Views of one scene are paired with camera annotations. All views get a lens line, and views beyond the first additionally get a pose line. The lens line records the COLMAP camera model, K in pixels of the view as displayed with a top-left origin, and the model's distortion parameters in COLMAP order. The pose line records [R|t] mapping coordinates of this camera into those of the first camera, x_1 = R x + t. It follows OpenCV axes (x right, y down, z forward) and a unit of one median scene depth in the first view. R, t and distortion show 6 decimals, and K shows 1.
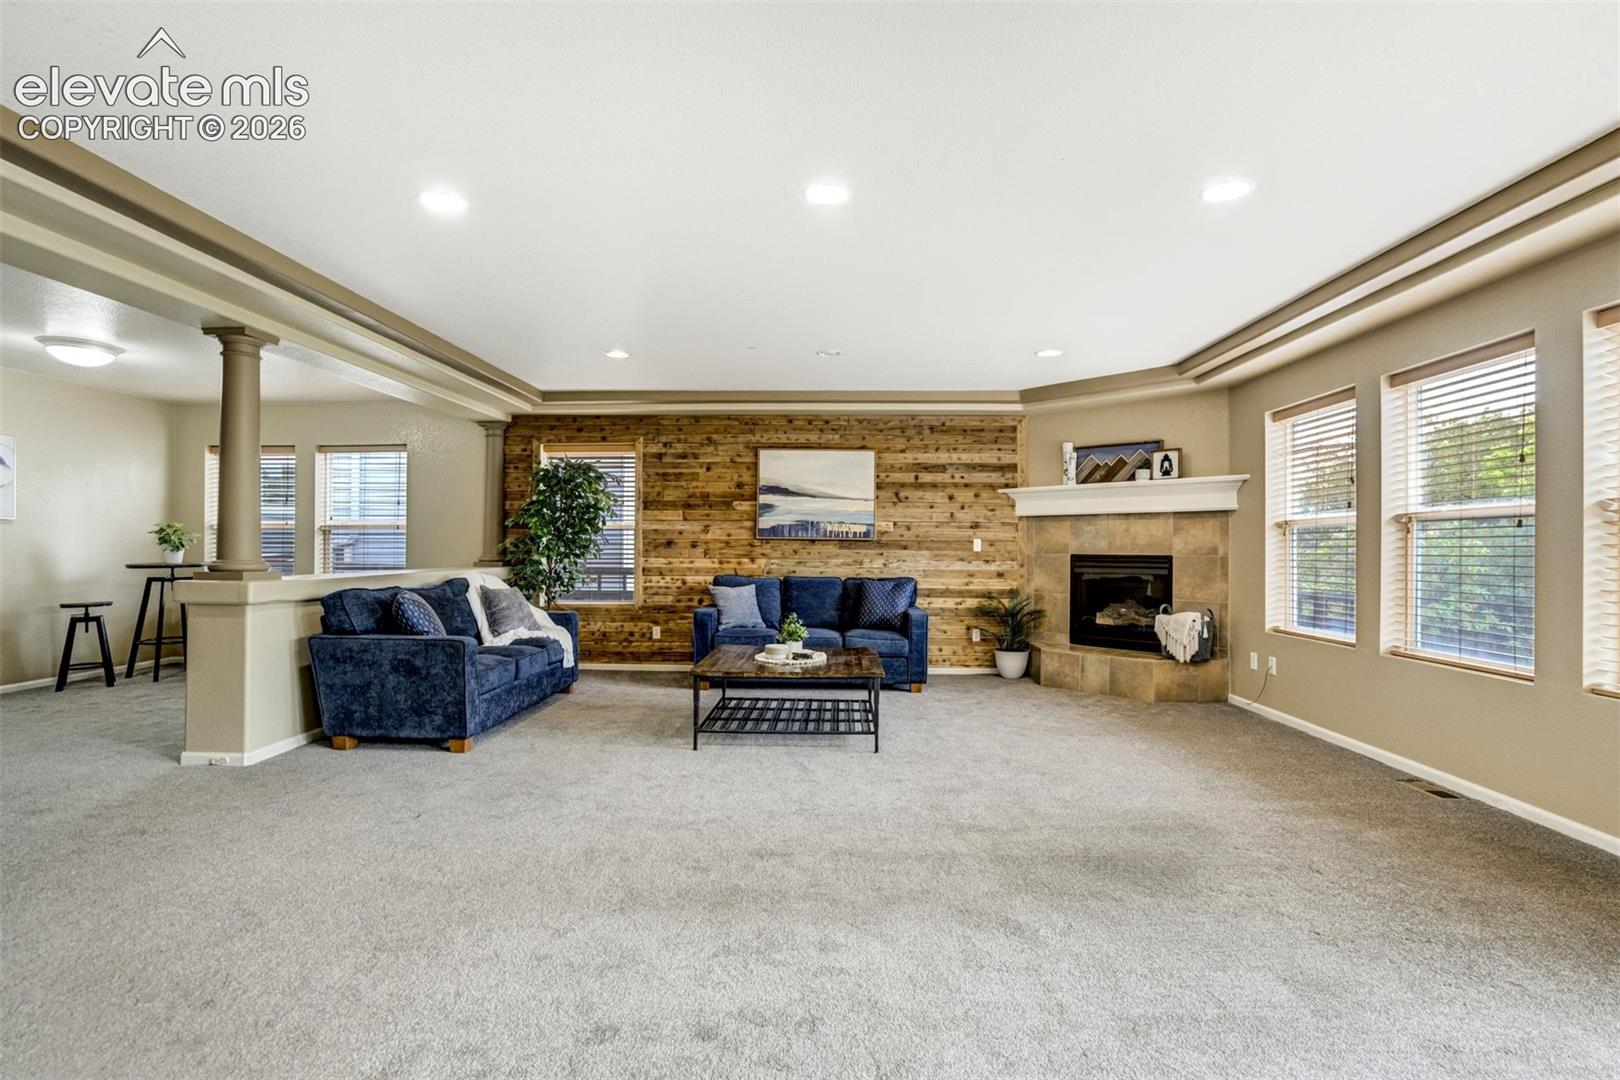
lens RADIAL K [[758.0, 0, 801.8], [0, 758.0, 542.1], [0, 0, 1]] dist [-0.029167, 0.048761]
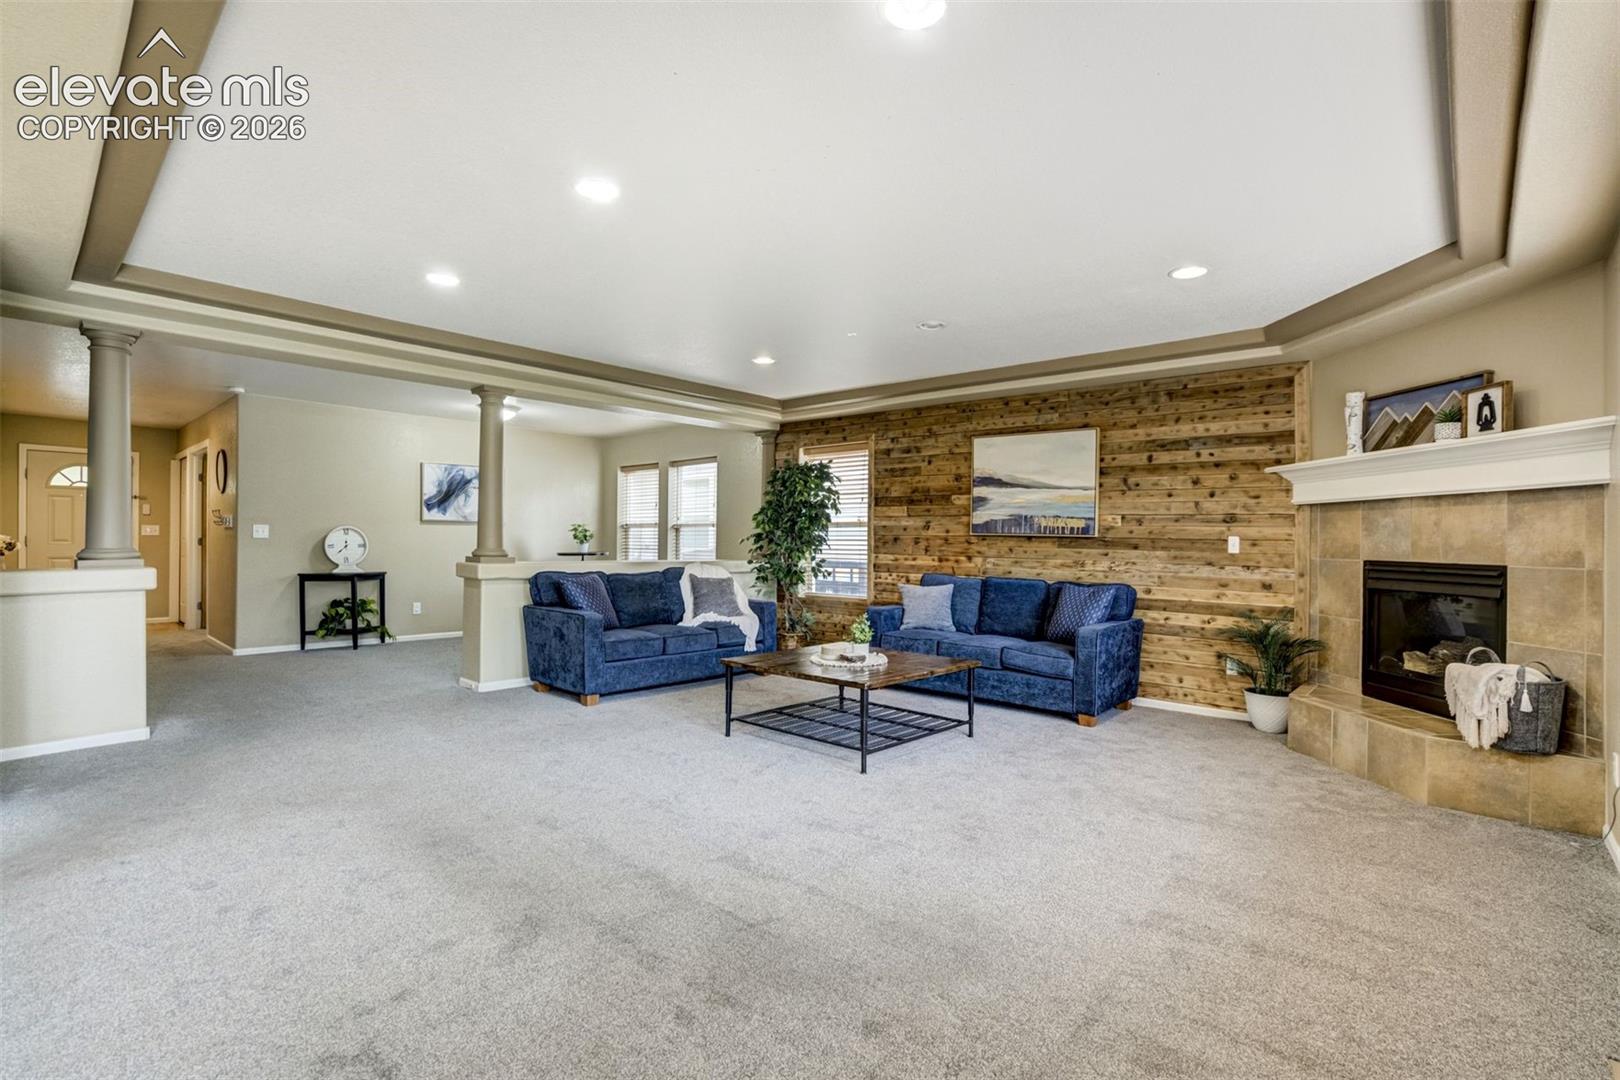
lens RADIAL K [[758.0, 0, 801.8], [0, 758.0, 542.1], [0, 0, 1]] dist [-0.029167, 0.048761]
pose [[0.774282, 0.009140, -0.632775, 0.370421], [-0.007142, 0.999958, 0.005704, 0.000056], [0.632801, 0.000102, 0.774314, 0.162282]]
